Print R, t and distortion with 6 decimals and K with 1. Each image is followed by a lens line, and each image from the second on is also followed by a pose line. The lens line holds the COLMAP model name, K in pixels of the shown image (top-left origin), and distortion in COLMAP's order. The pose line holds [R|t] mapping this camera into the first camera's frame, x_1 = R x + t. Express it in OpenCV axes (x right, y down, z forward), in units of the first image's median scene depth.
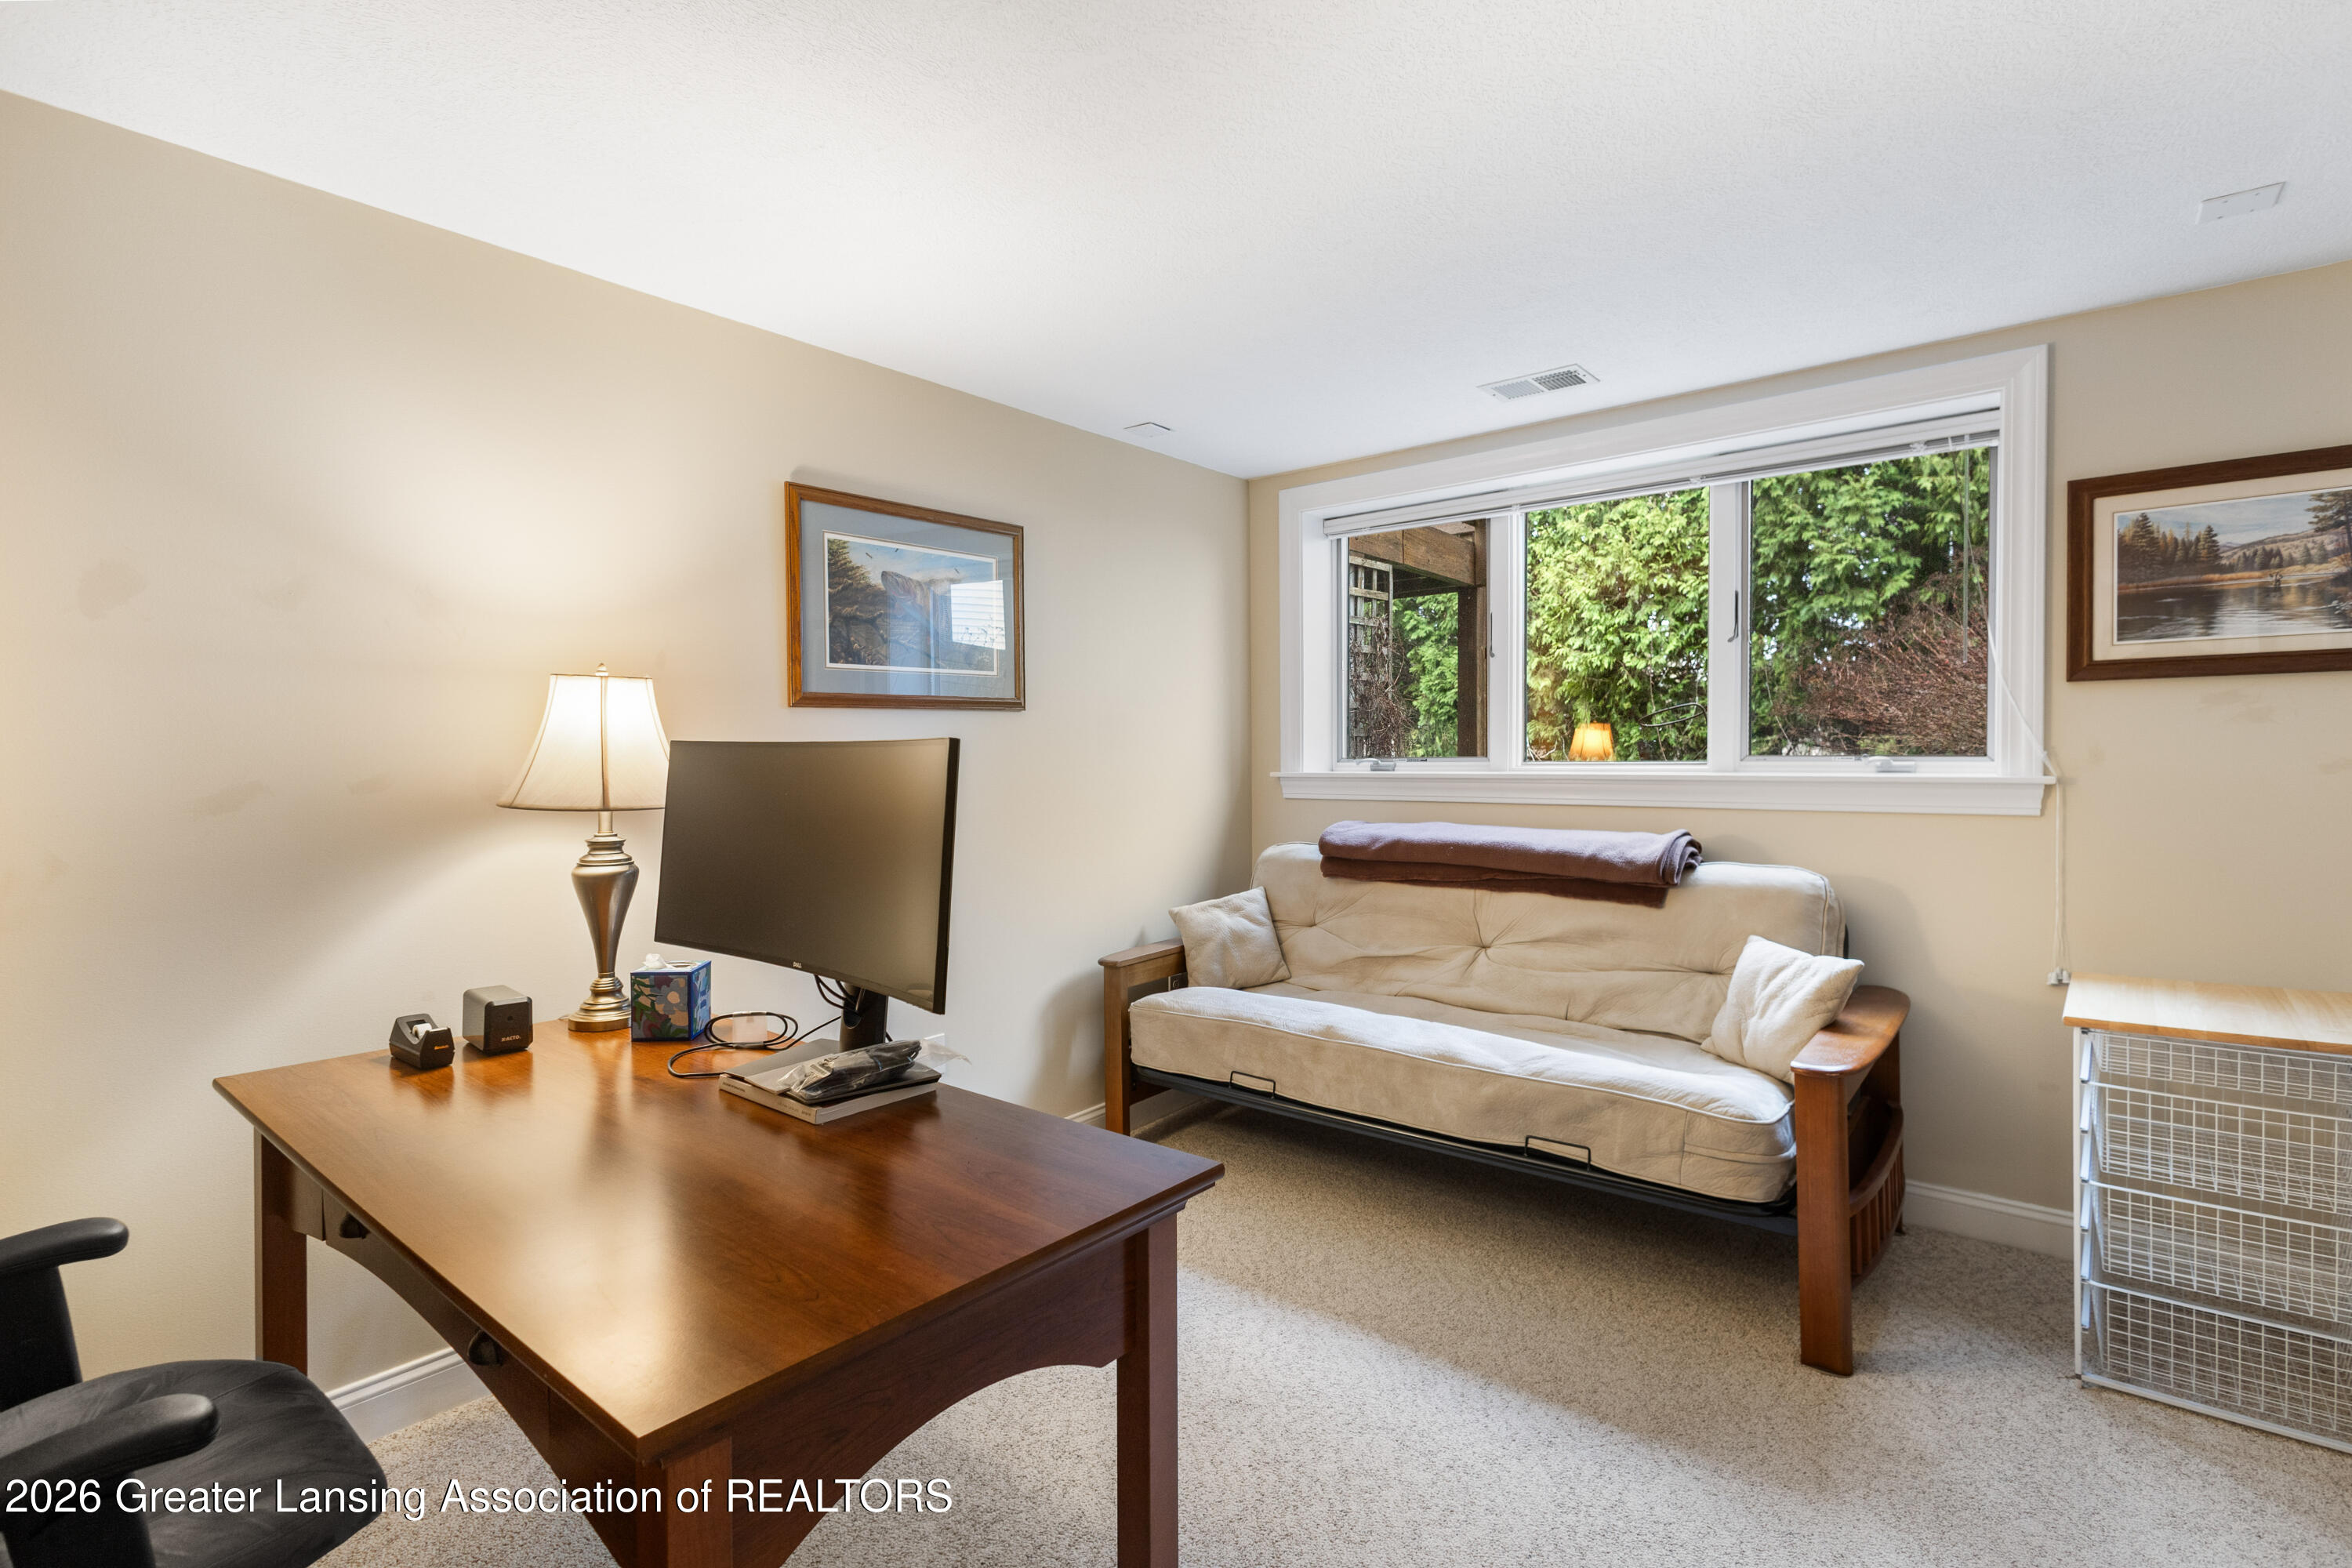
lens RADIAL K [[1101.9, 0, 1159.8], [0, 1101.9, 776.1], [0, 0, 1]] dist [0.009578, 0.000061]
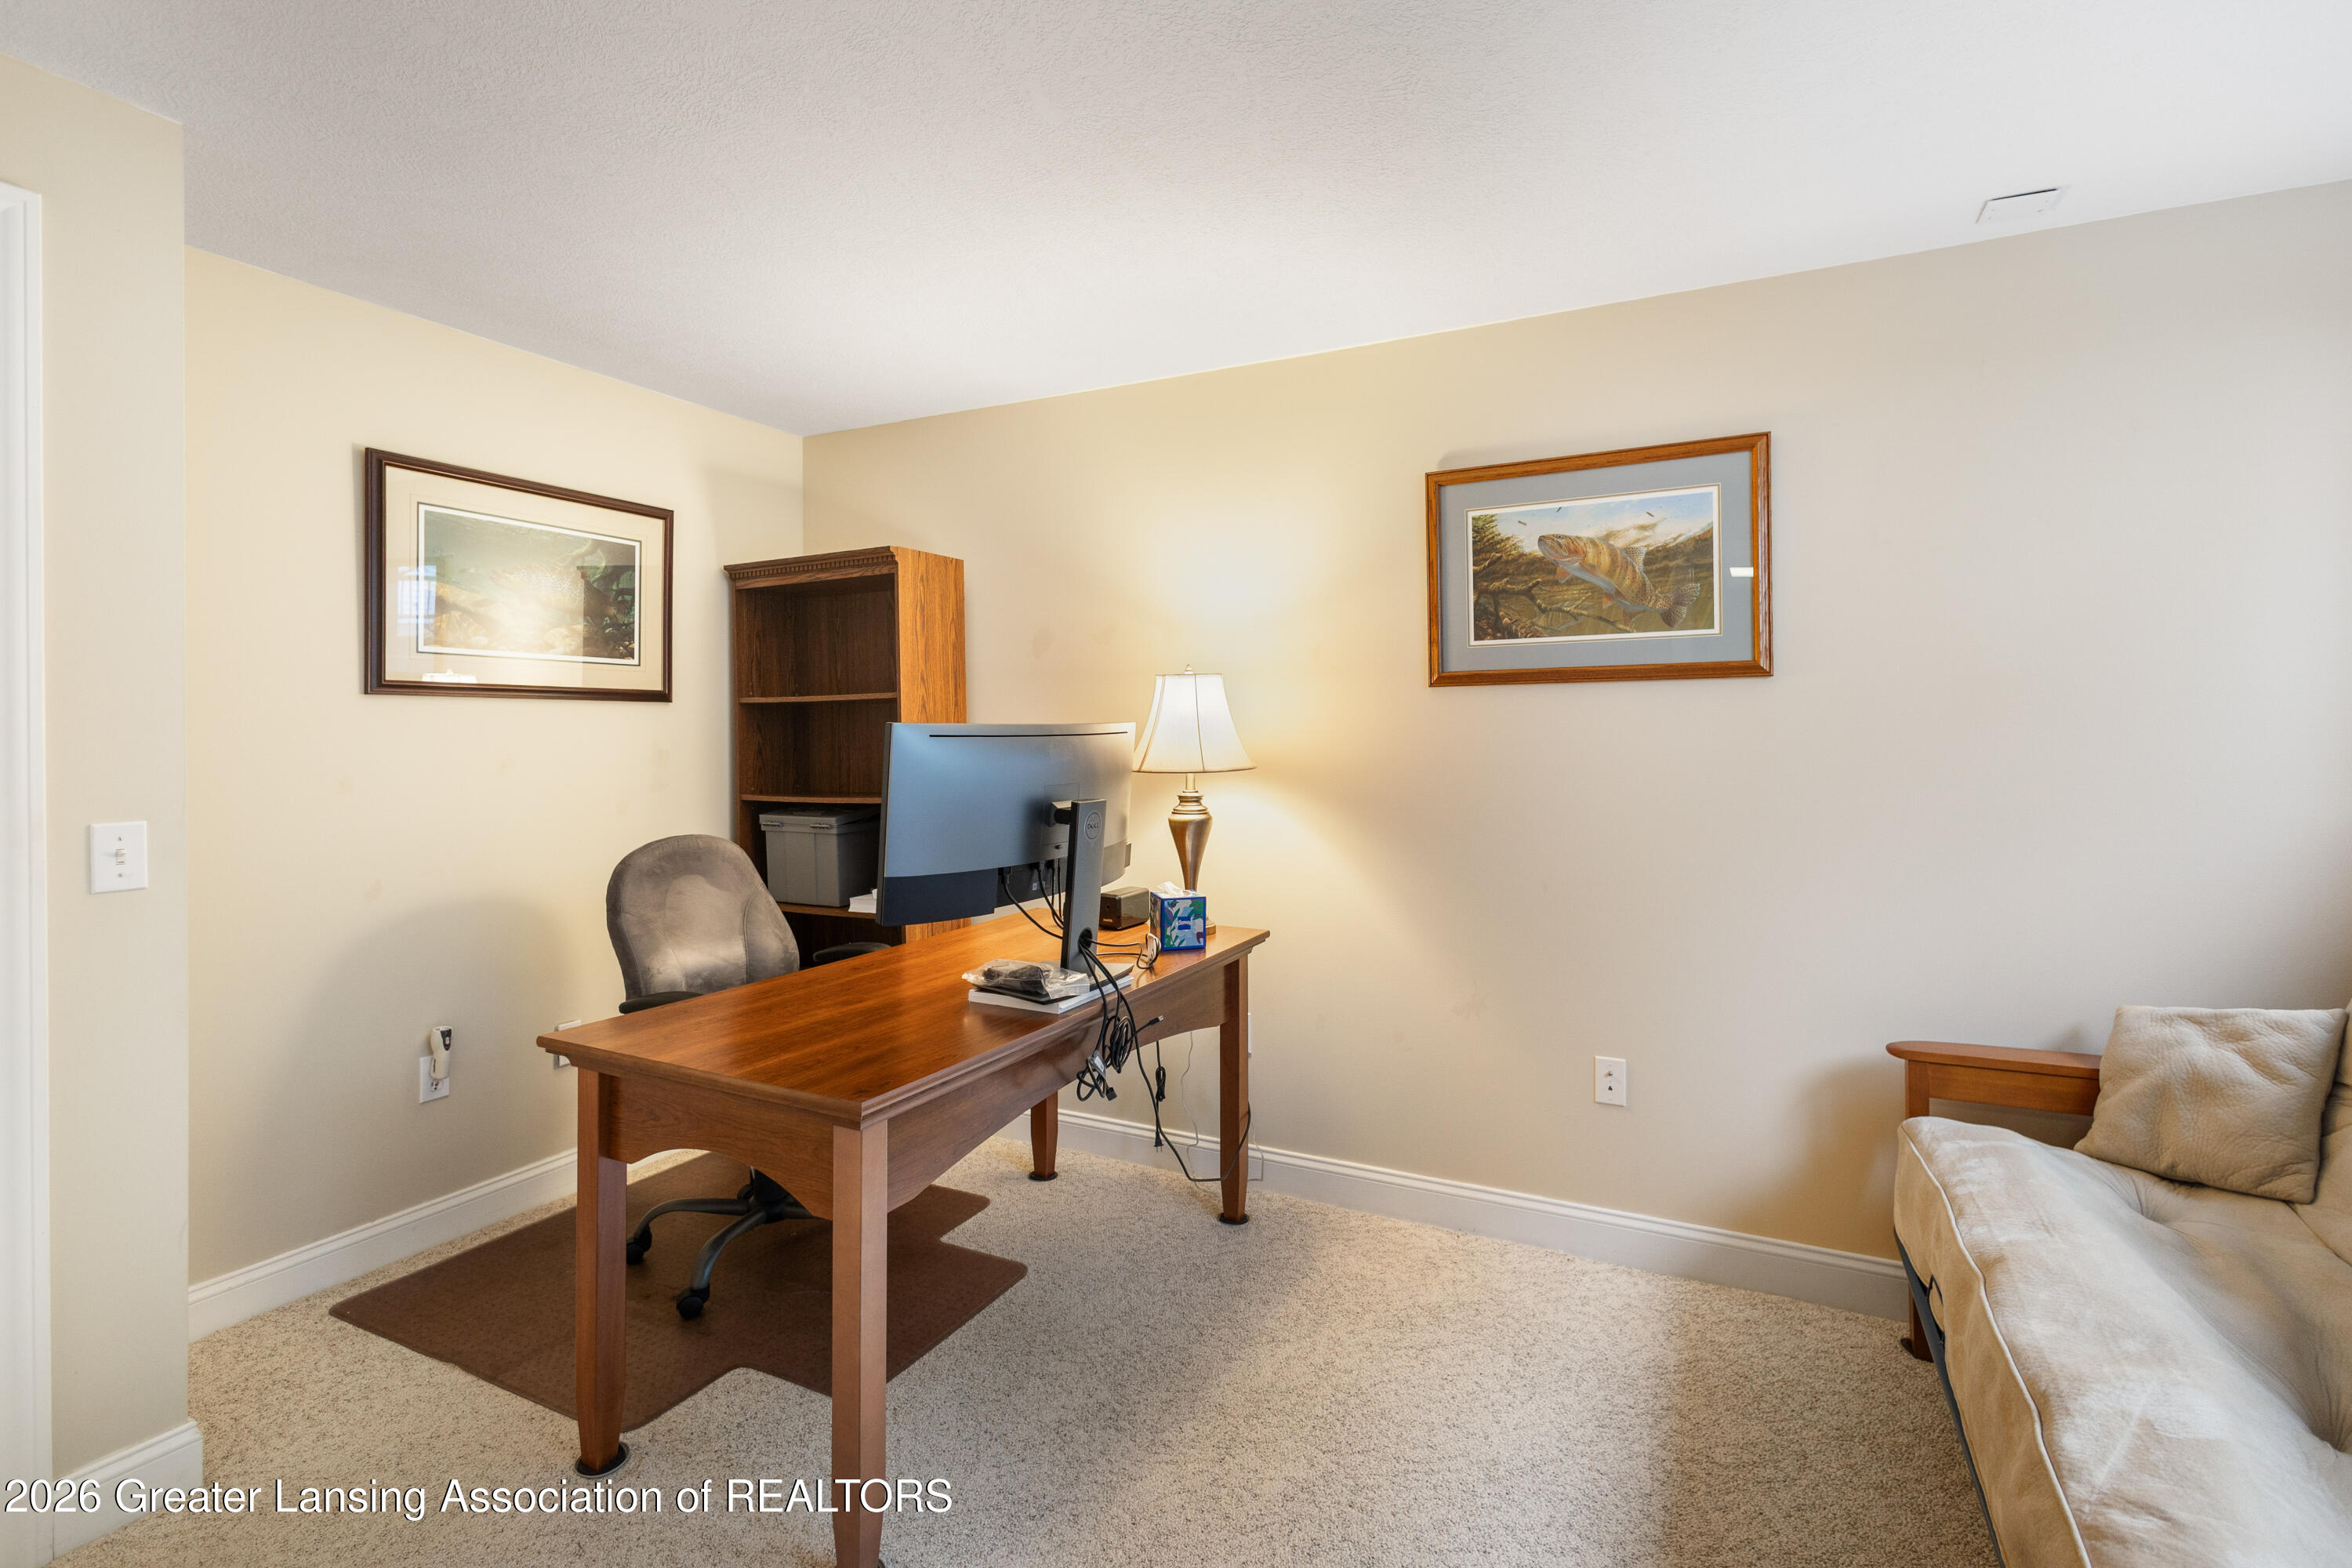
lens RADIAL K [[1082.8, 0, 1183.6], [0, 1082.8, 724.8], [0, 0, 1]] dist [0.000522, 0.000009]
pose [[0.231616, -0.000082, -0.972807, 0.591678], [-0.021000, 0.999767, -0.005085, -0.016338], [0.972581, 0.021607, 0.231560, 0.520537]]
